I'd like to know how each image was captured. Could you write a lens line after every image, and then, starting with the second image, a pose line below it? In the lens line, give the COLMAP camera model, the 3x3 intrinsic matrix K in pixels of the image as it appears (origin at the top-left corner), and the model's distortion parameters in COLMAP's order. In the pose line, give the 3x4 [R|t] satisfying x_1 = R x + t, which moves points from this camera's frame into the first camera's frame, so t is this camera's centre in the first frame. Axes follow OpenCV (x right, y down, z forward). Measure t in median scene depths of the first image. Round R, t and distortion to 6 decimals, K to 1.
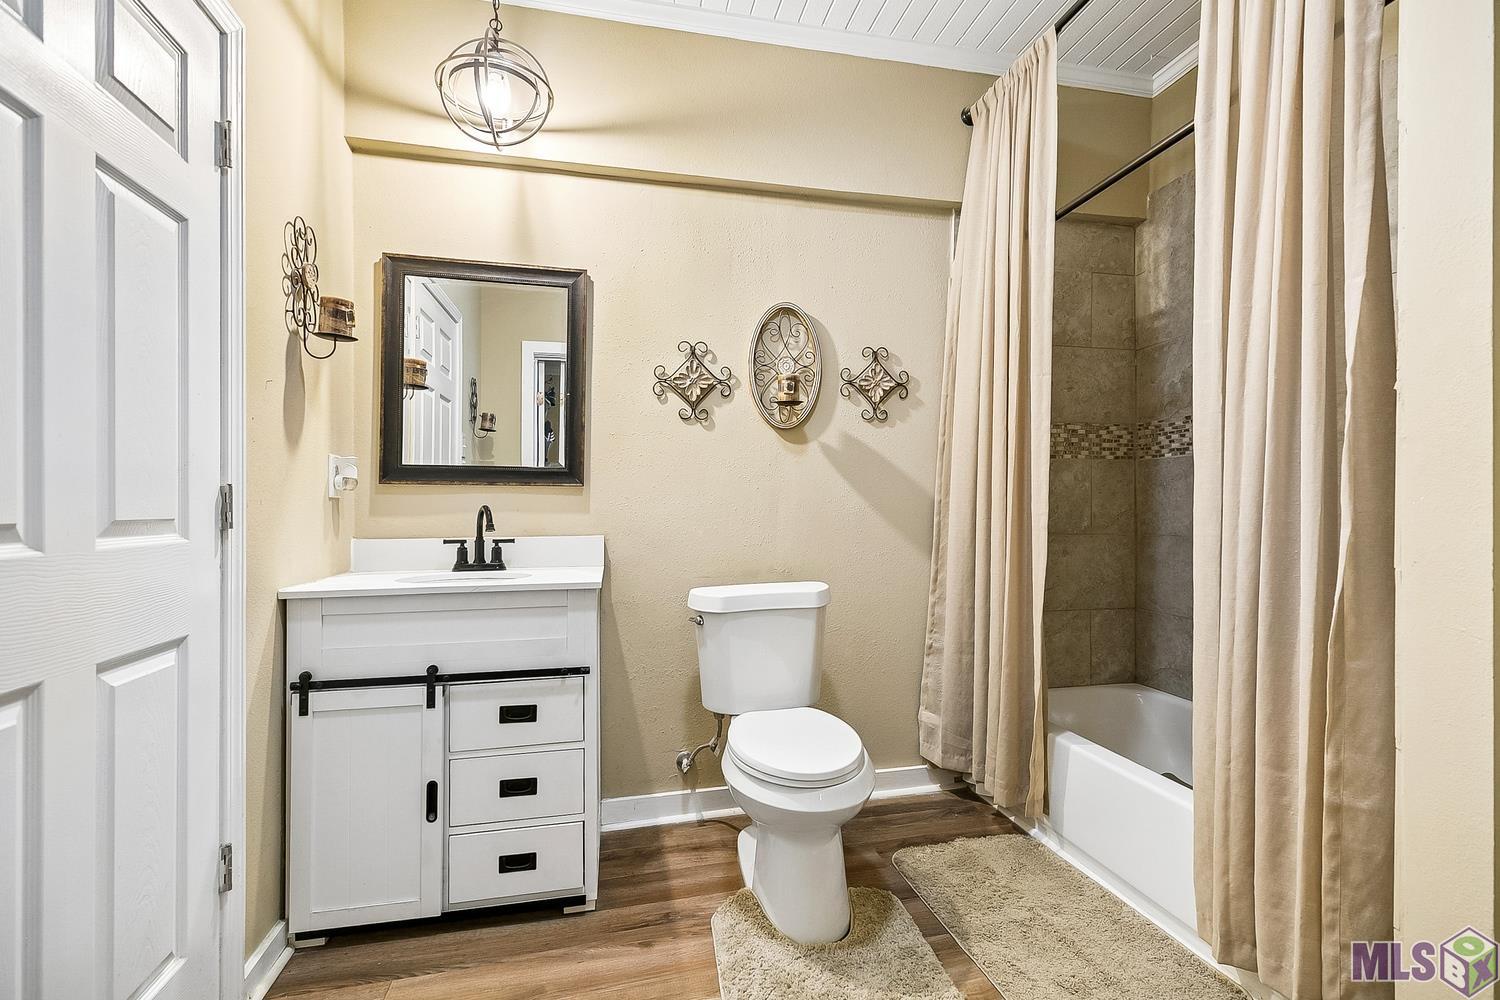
lens RADIAL K [[684.7, 0, 754.1], [0, 684.7, 506.3], [0, 0, 1]] dist [0.002791, 0.001249]
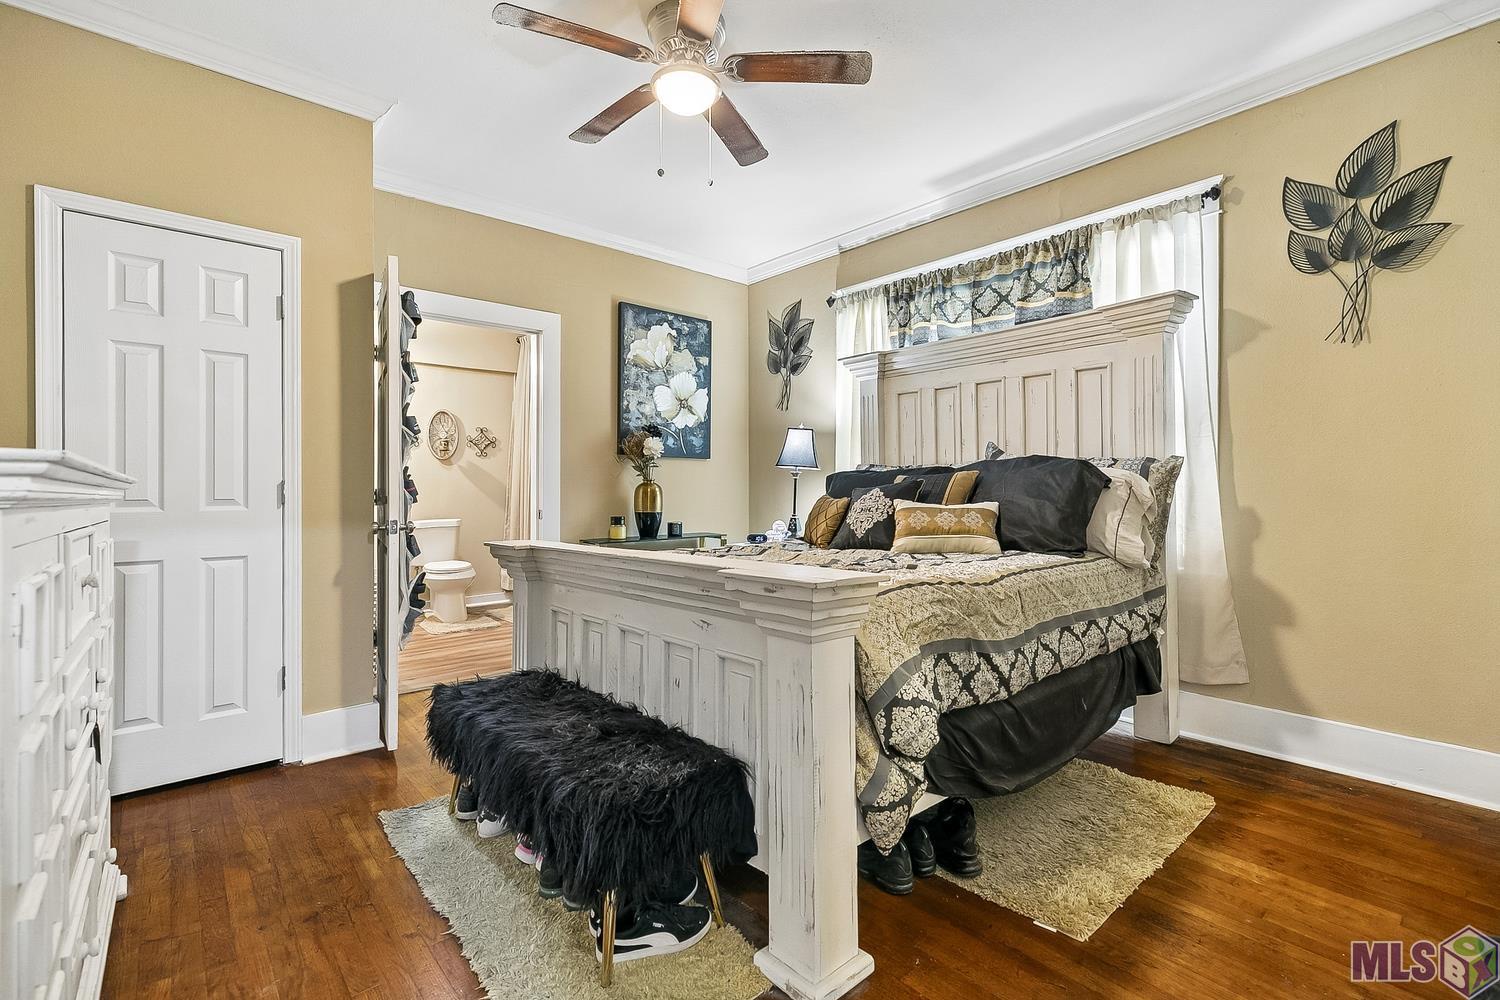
lens RADIAL K [[684.7, 0, 746.3], [0, 684.7, 494.6], [0, 0, 1]] dist [0.002791, 0.001249]
pose [[0.888519, -0.008667, 0.458758, -0.116700], [0.012201, 0.999914, -0.004741, 0.039650], [-0.458677, 0.009810, 0.888549, -1.695361]]
